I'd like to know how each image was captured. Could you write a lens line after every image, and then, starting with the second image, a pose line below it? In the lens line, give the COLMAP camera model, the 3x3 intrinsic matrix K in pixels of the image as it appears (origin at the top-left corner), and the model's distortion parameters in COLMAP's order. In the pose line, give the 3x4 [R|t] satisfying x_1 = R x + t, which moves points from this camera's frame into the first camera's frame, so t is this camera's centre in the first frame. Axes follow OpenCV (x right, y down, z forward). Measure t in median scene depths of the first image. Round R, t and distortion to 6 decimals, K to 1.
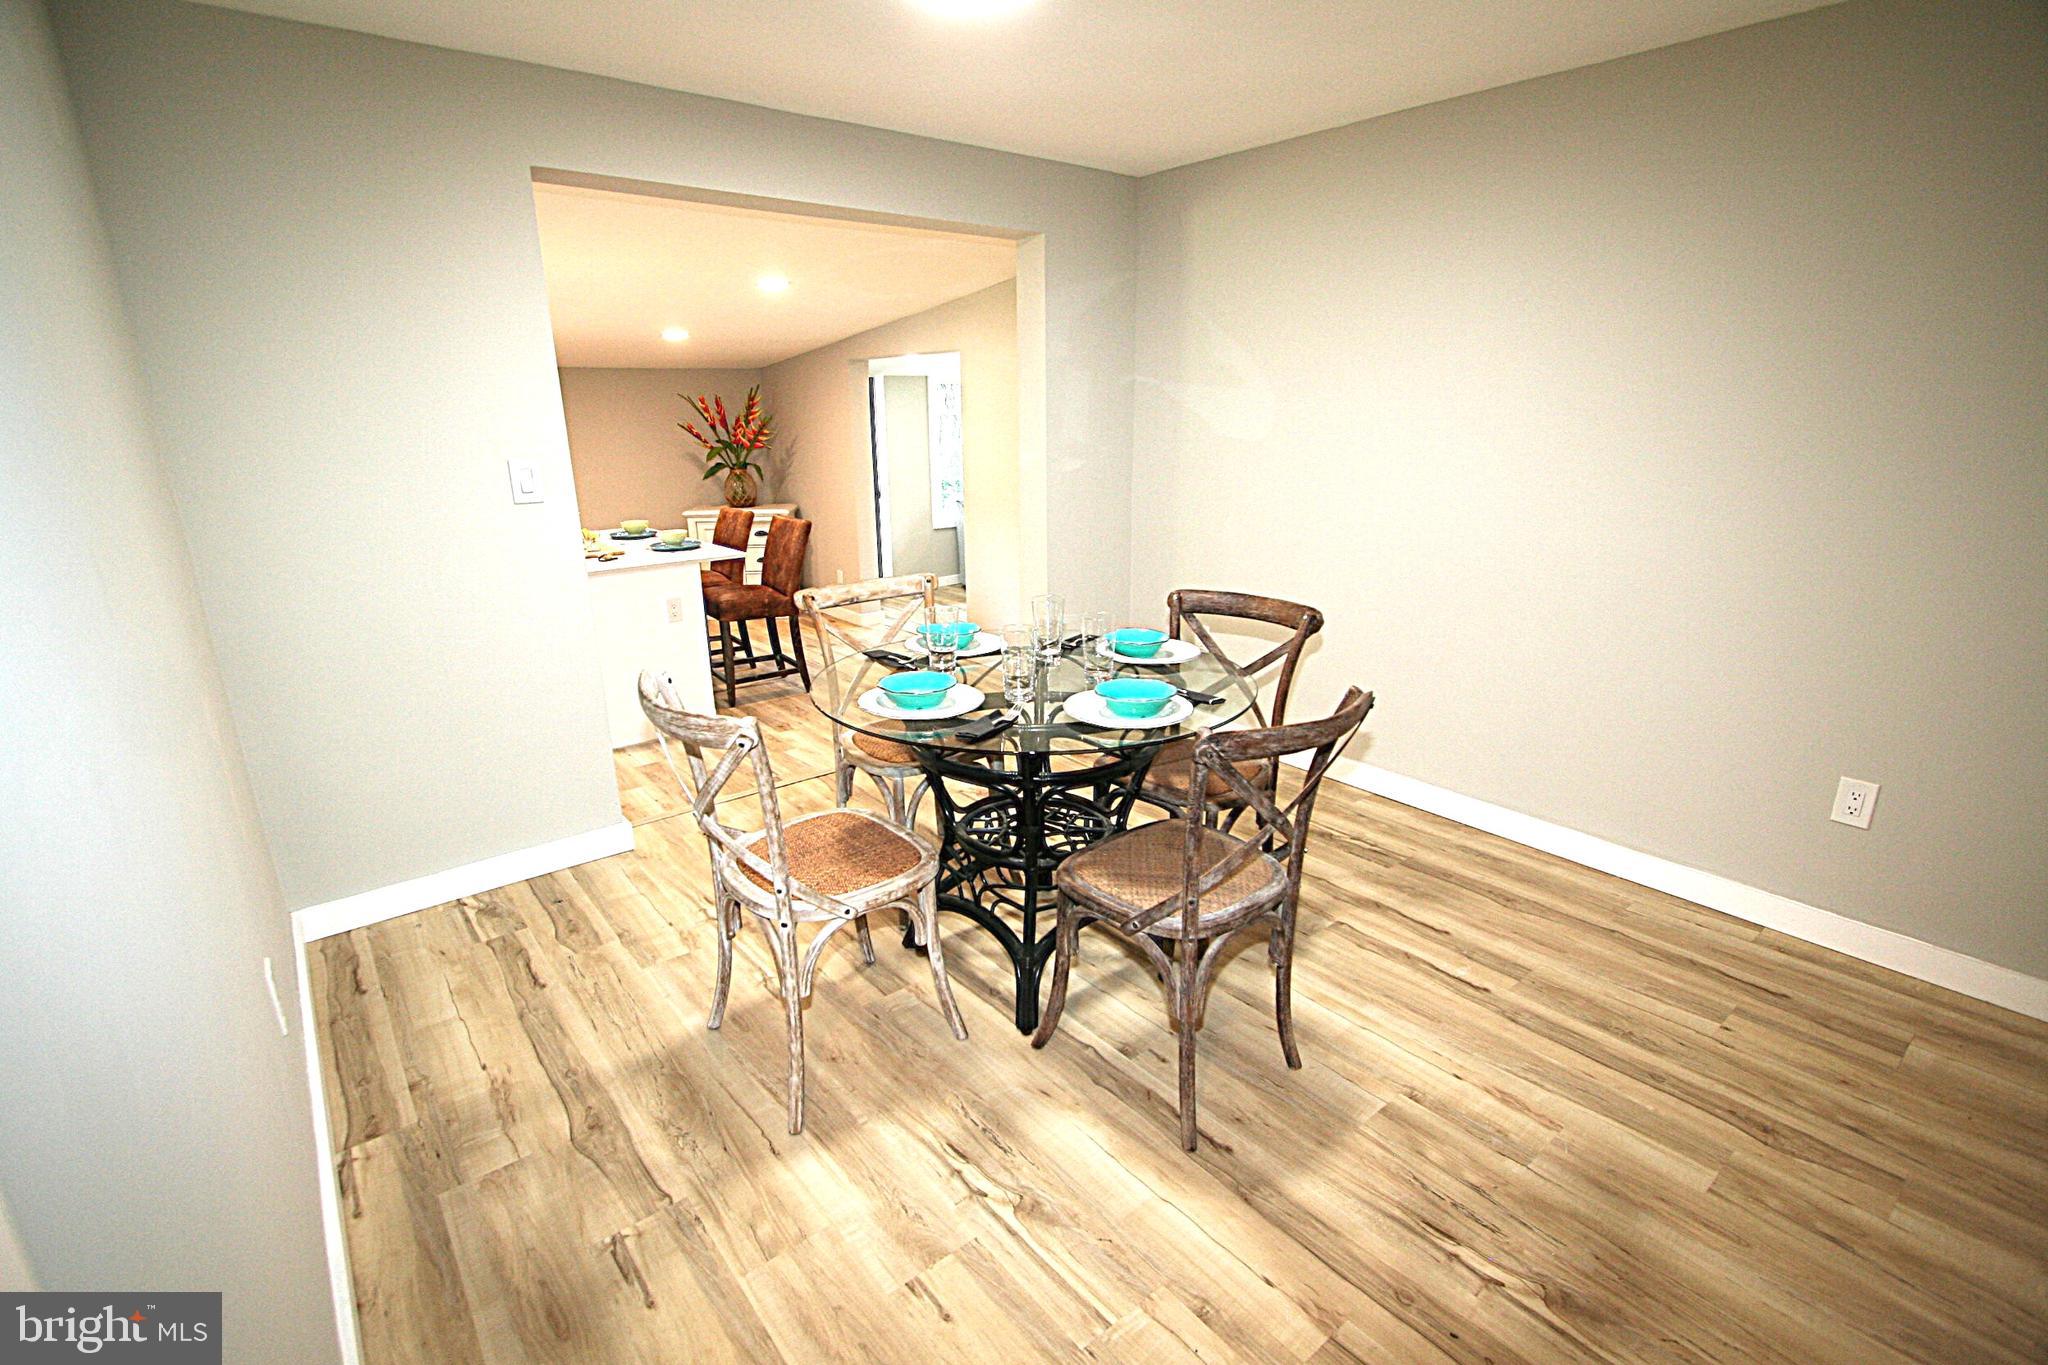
lens RADIAL K [[950.7, 0, 1009.4], [0, 950.7, 695.0], [0, 0, 1]] dist [-0.016290, 0.001002]
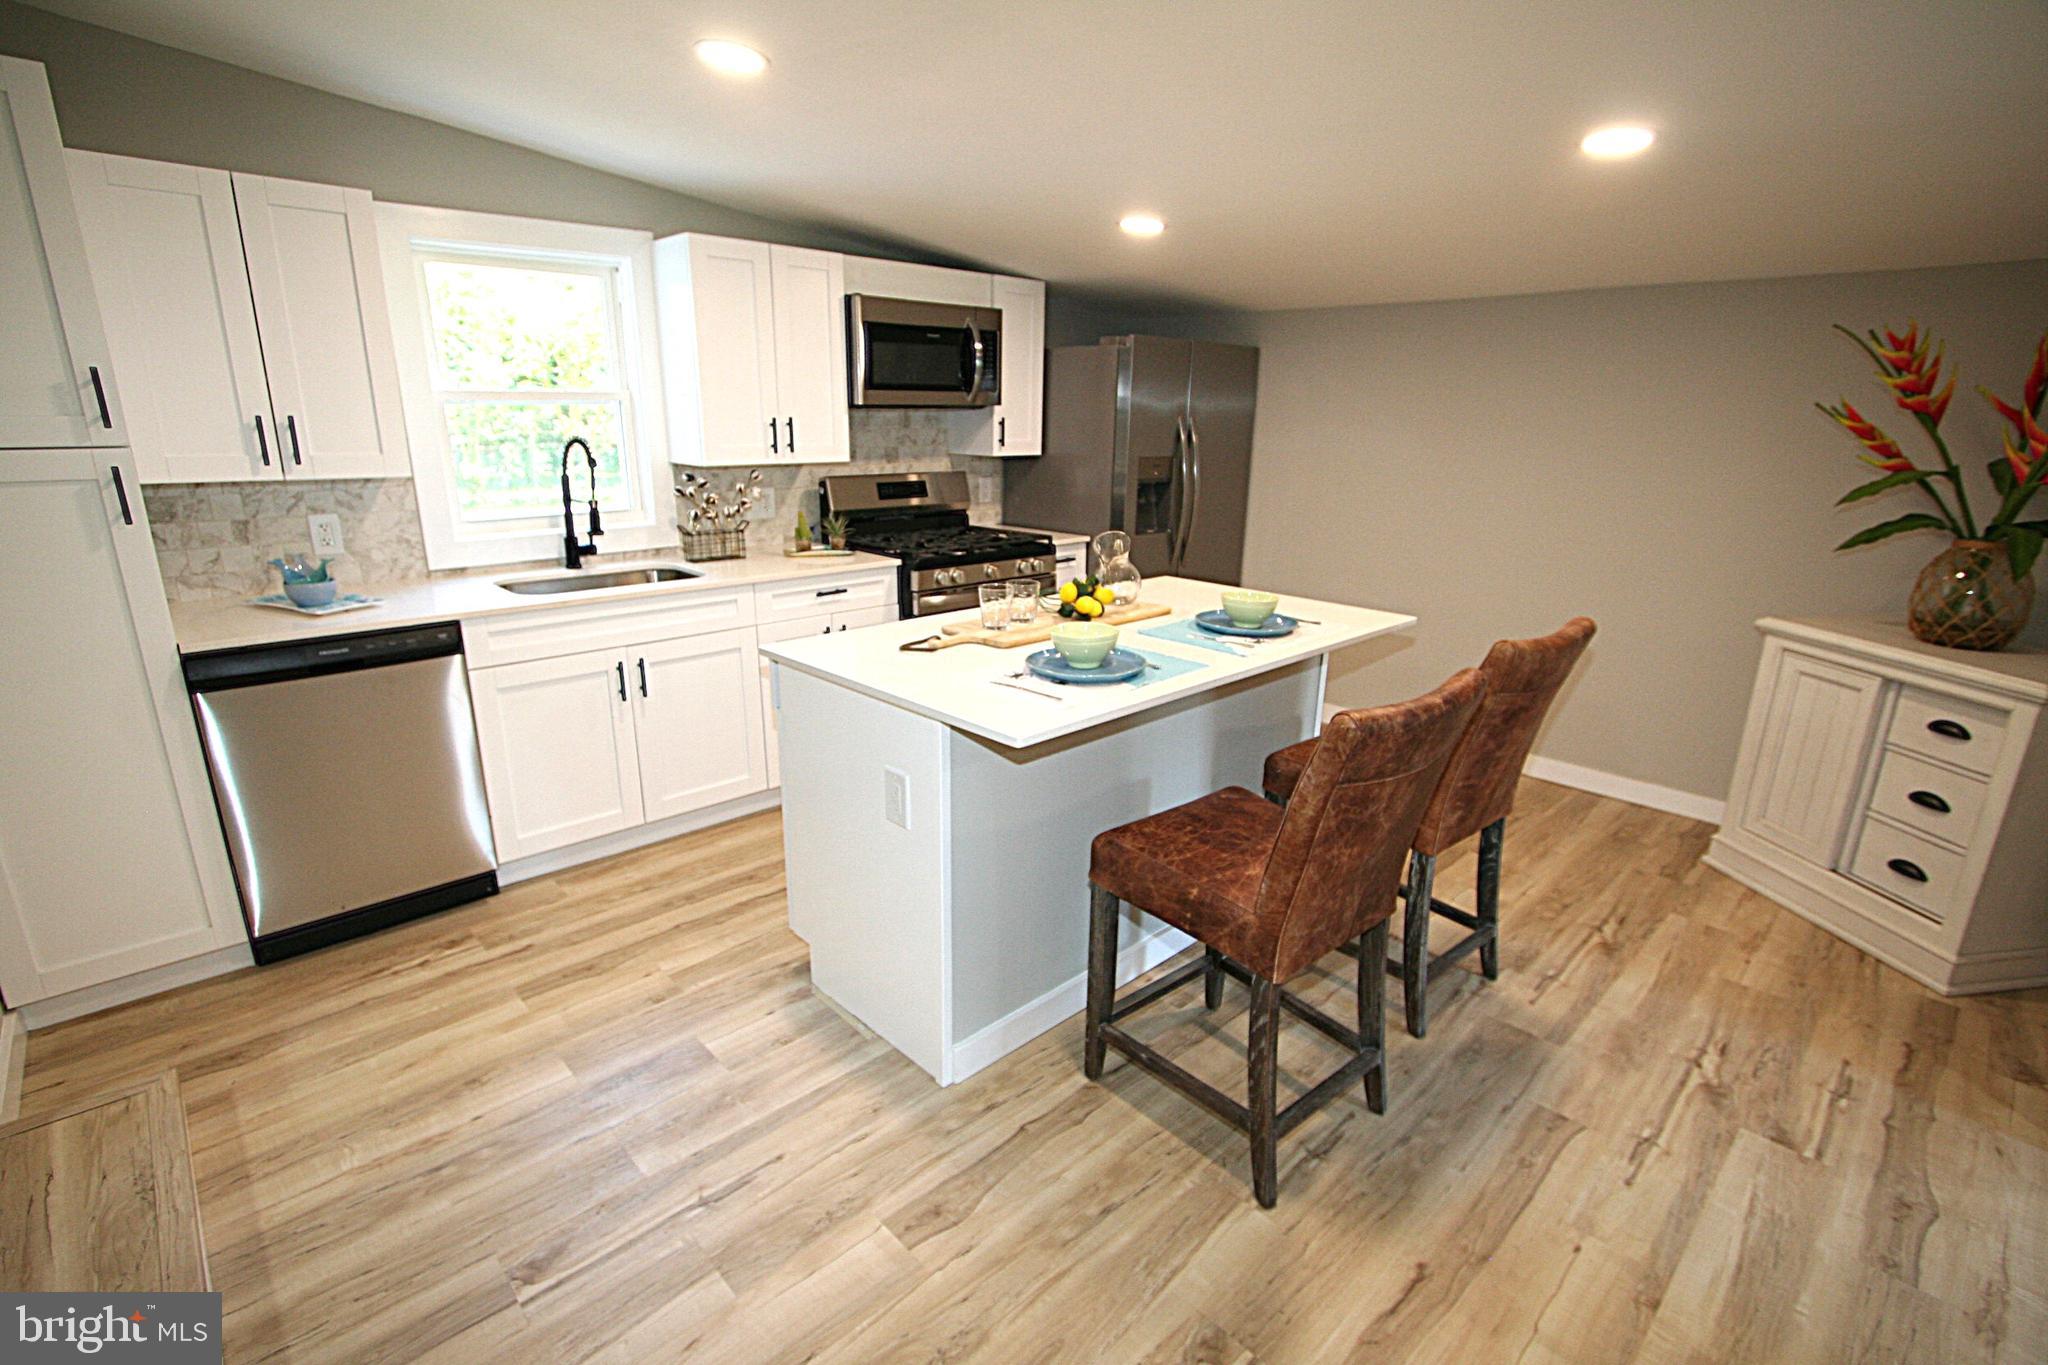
lens RADIAL K [[950.7, 0, 1019.8], [0, 950.7, 693.0], [0, 0, 1]] dist [-0.016290, 0.001002]
pose [[0.087054, 0.296518, -0.951051, 0.027869], [-0.307533, 0.916046, 0.257455, -0.169831], [0.947547, 0.270067, 0.170935, 0.635394]]
